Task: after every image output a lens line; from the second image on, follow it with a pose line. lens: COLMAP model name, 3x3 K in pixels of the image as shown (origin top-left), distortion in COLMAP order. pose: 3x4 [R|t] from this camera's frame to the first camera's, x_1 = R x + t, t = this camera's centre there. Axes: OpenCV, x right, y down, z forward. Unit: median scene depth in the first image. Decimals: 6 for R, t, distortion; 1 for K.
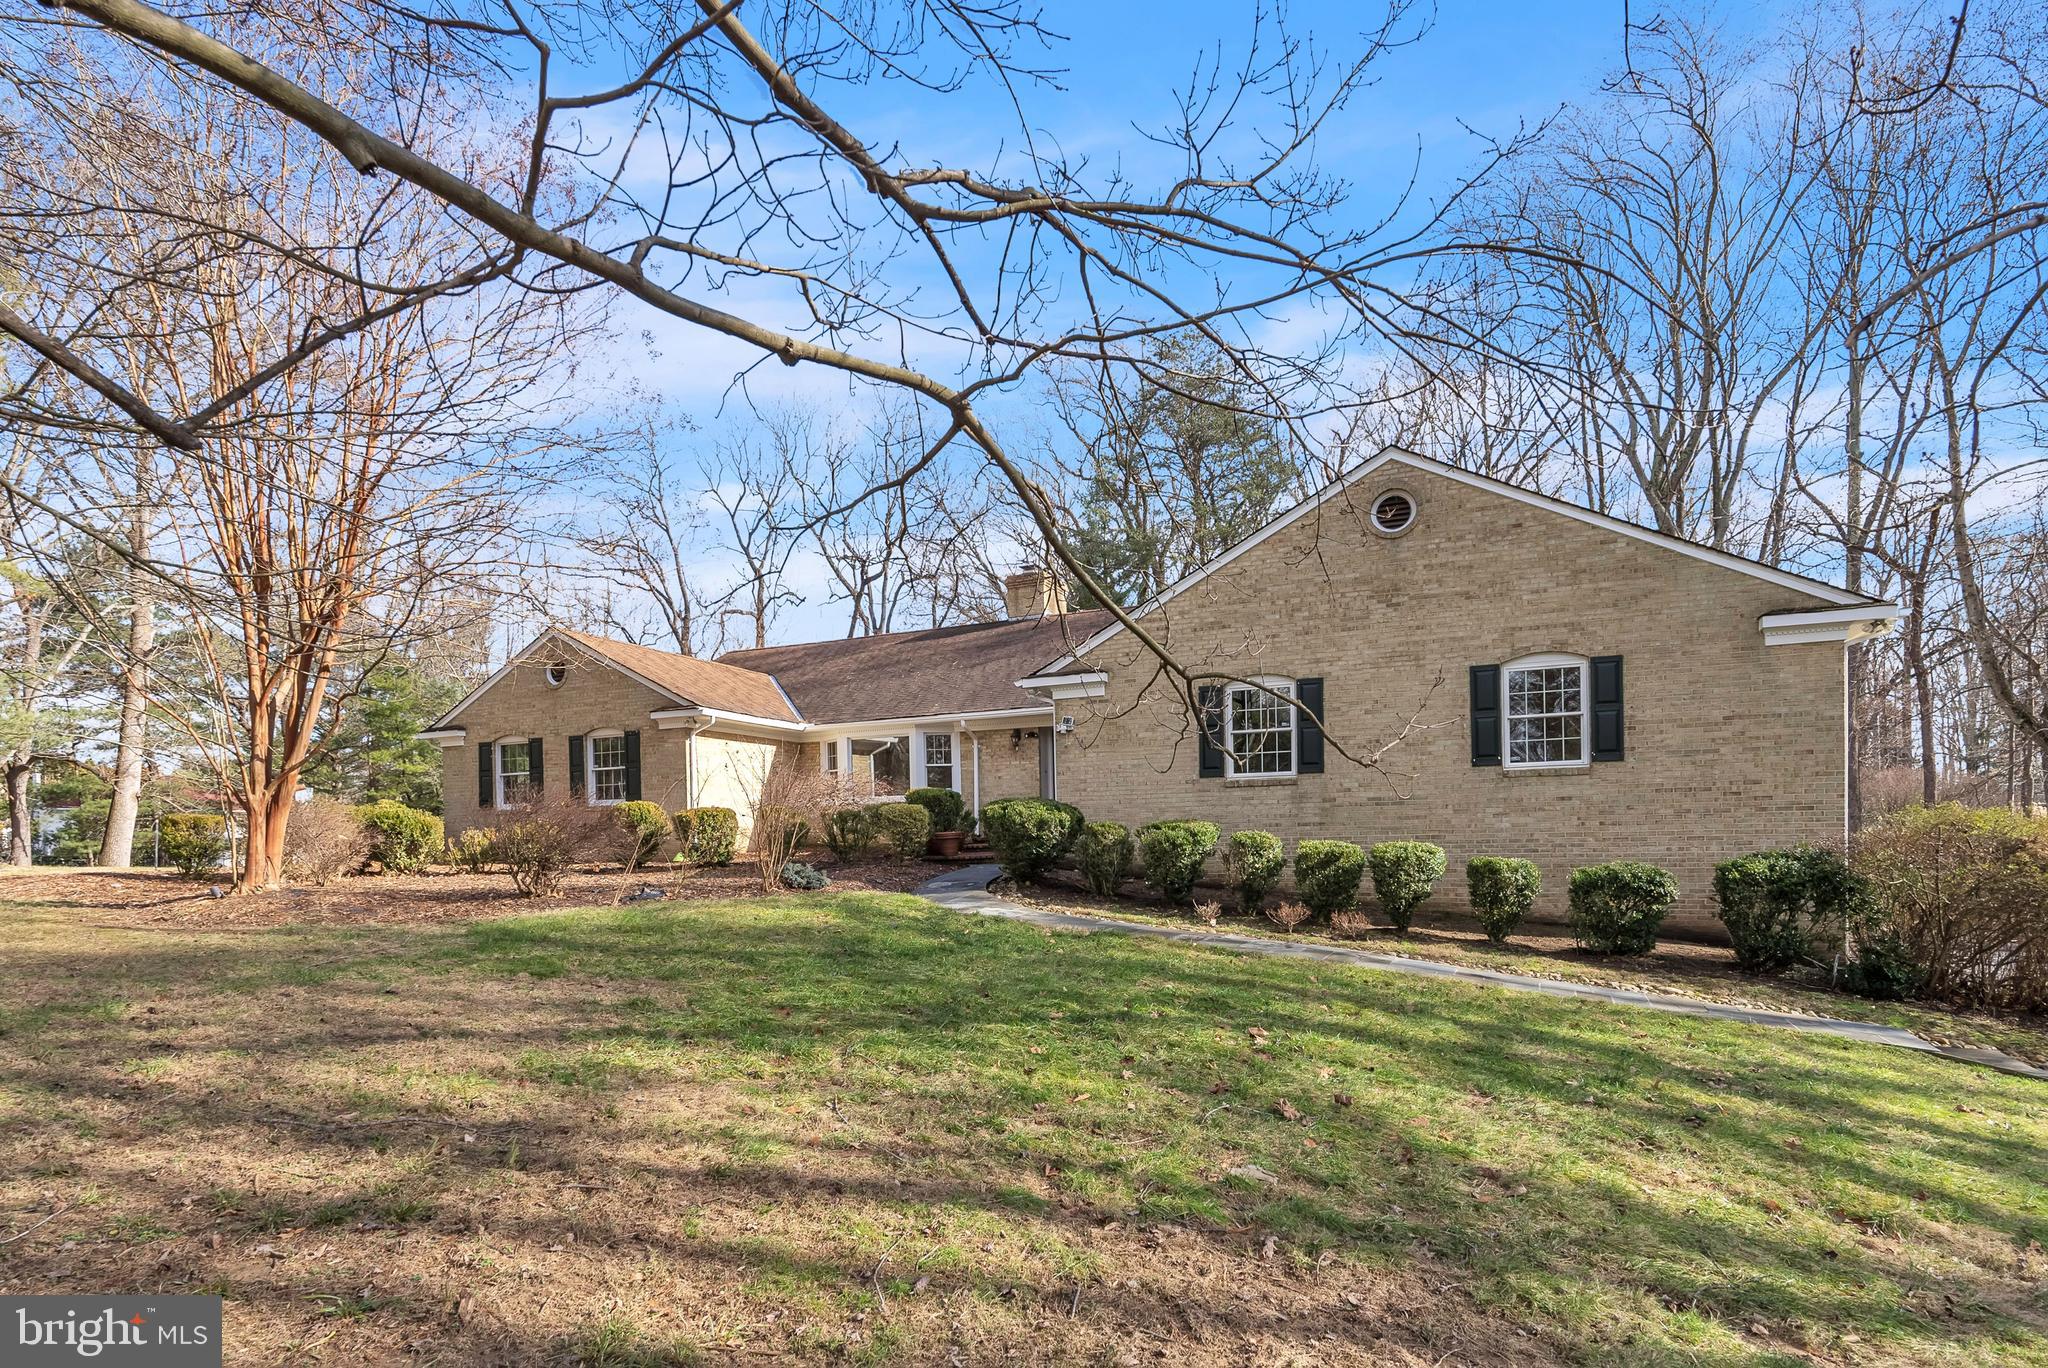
lens RADIAL K [[998.5, 0, 1024.0], [0, 998.5, 684.0], [0, 0, 1]] dist [0.004236, 0.000394]
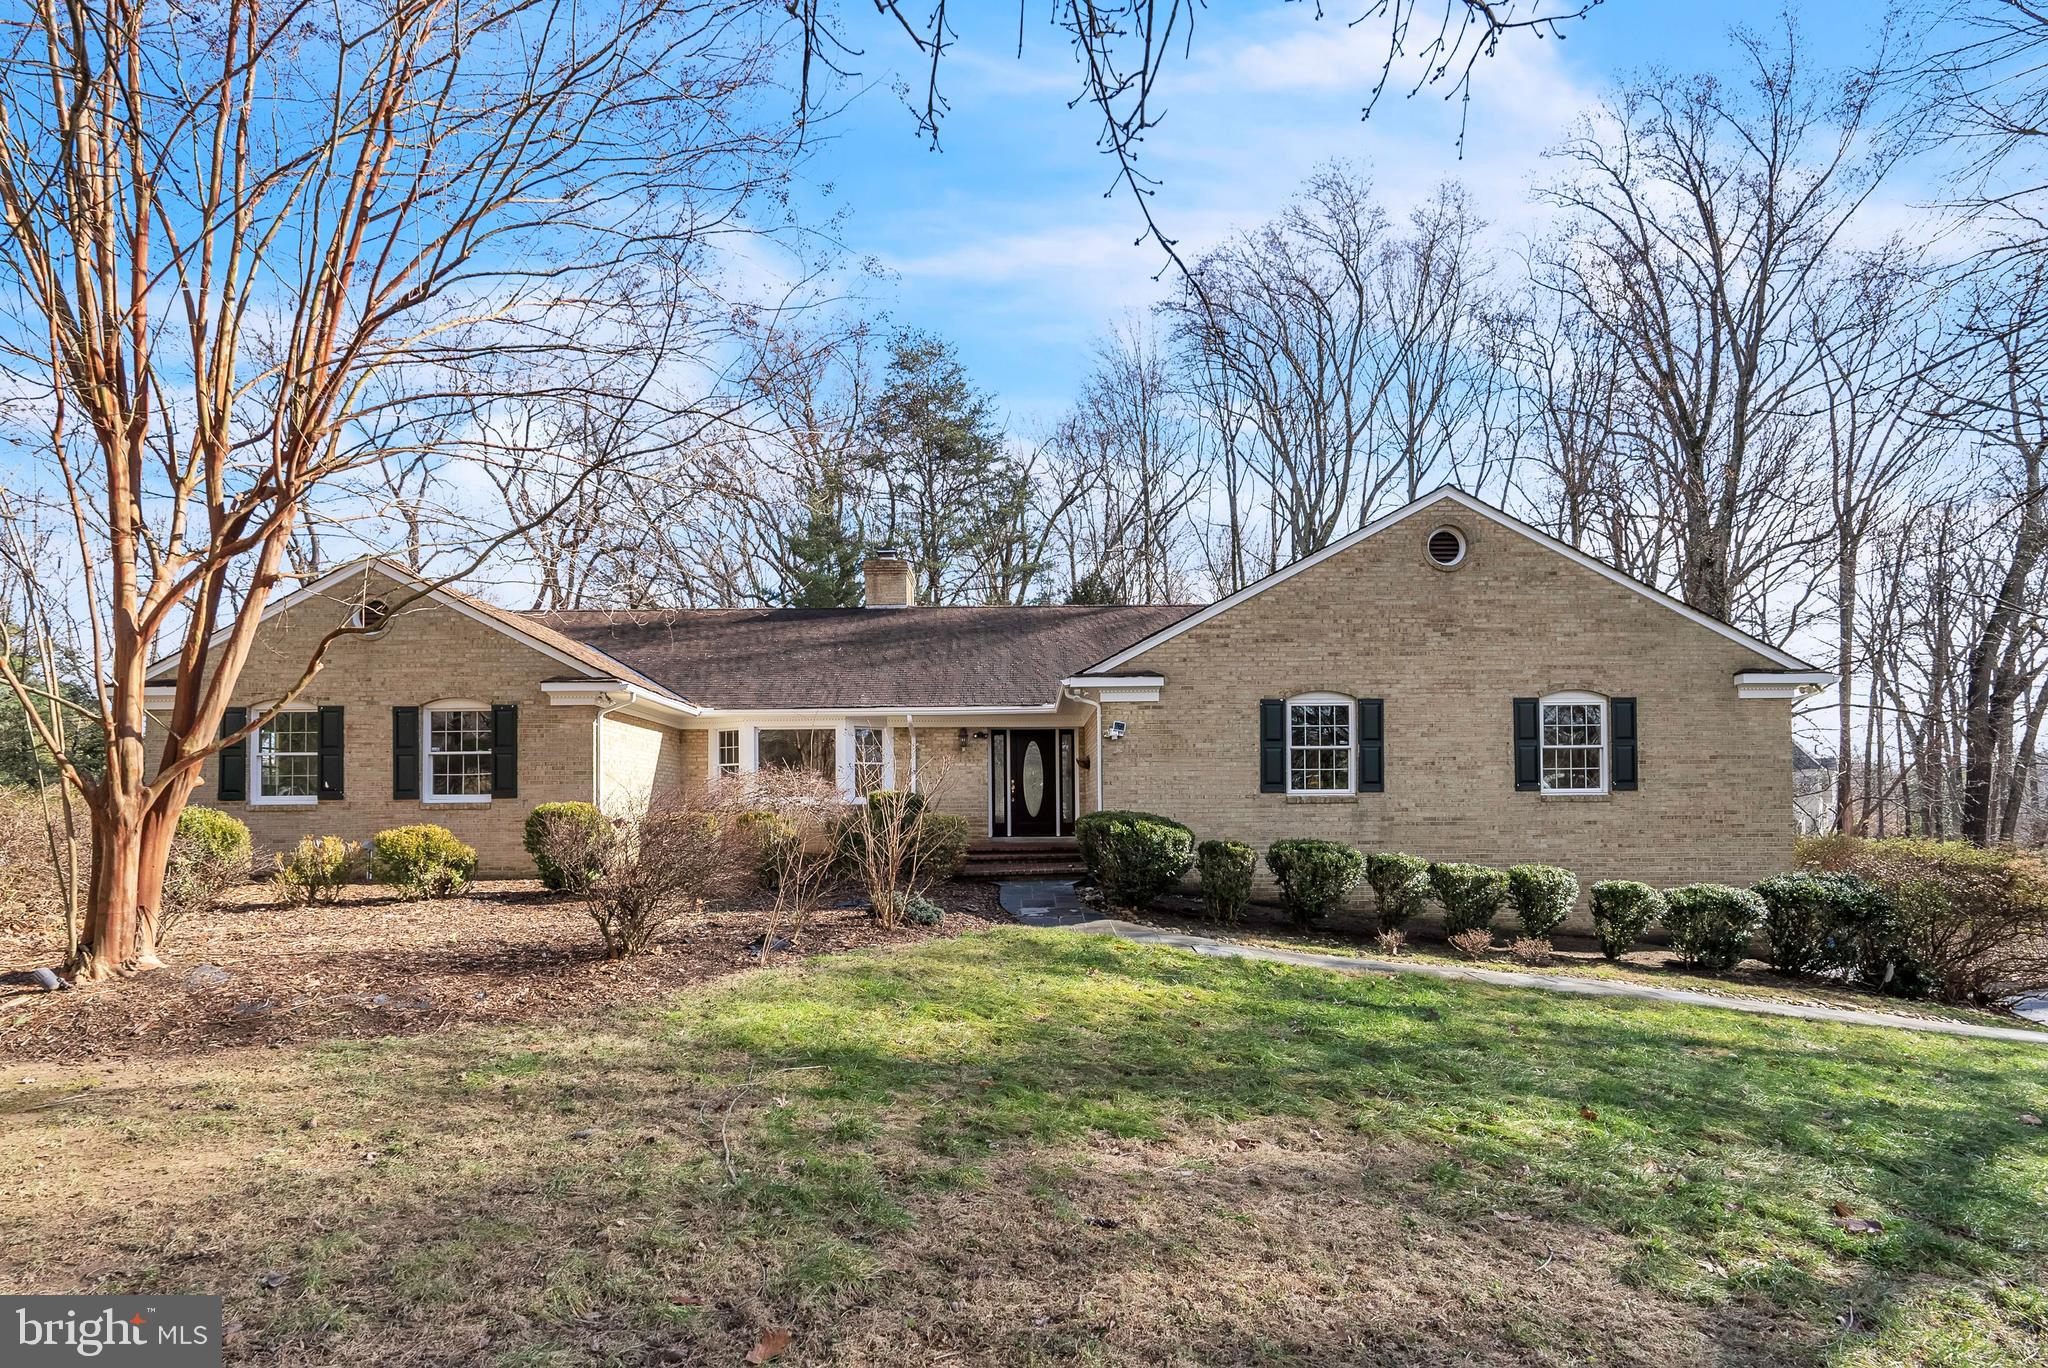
lens RADIAL K [[927.3, 0, 1024.0], [0, 927.3, 684.0], [0, 0, 1]] dist [0.002723, 0.000295]
pose [[0.918348, 0.069814, 0.389567, -0.425379], [-0.070393, 0.997437, -0.012809, 0.017116], [-0.389463, -0.015660, 0.920909, 0.276726]]
